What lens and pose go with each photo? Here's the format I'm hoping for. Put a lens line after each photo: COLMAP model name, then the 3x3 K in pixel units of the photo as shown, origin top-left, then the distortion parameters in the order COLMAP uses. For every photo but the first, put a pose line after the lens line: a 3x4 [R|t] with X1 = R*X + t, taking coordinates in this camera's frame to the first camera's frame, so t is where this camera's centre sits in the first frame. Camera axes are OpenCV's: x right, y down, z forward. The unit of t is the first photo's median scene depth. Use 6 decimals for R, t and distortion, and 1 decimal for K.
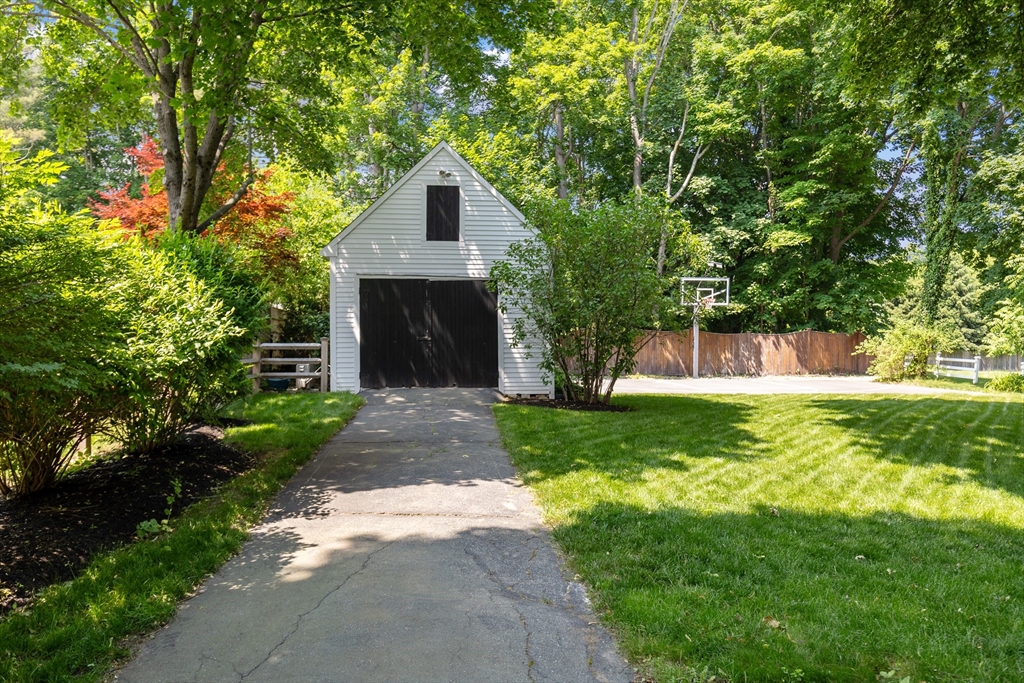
lens RADIAL K [[836.4, 0, 512.1], [0, 836.4, 341.3], [0, 0, 1]] dist [0.006391, 0.001654]
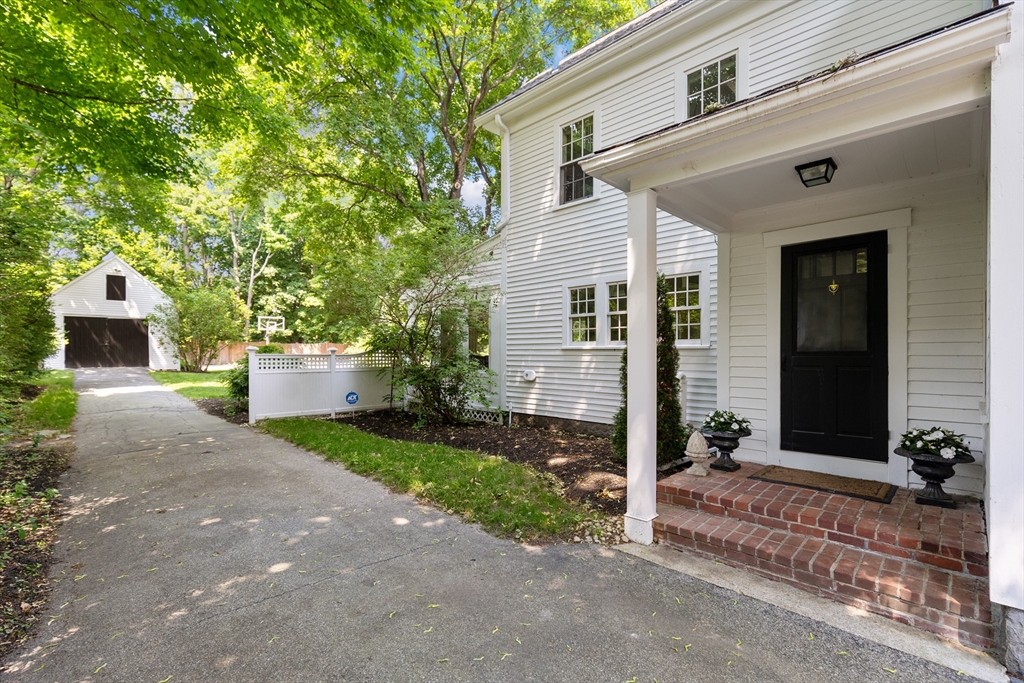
lens RADIAL K [[470.0, 0, 535.4], [0, 470.0, 360.4], [0, 0, 1]] dist [0.003446, -0.000082]
pose [[0.770039, -0.004753, 0.637979, -0.012158], [-0.012726, 0.999659, 0.022808, -0.002198], [-0.637870, -0.025682, 0.769716, -0.330589]]
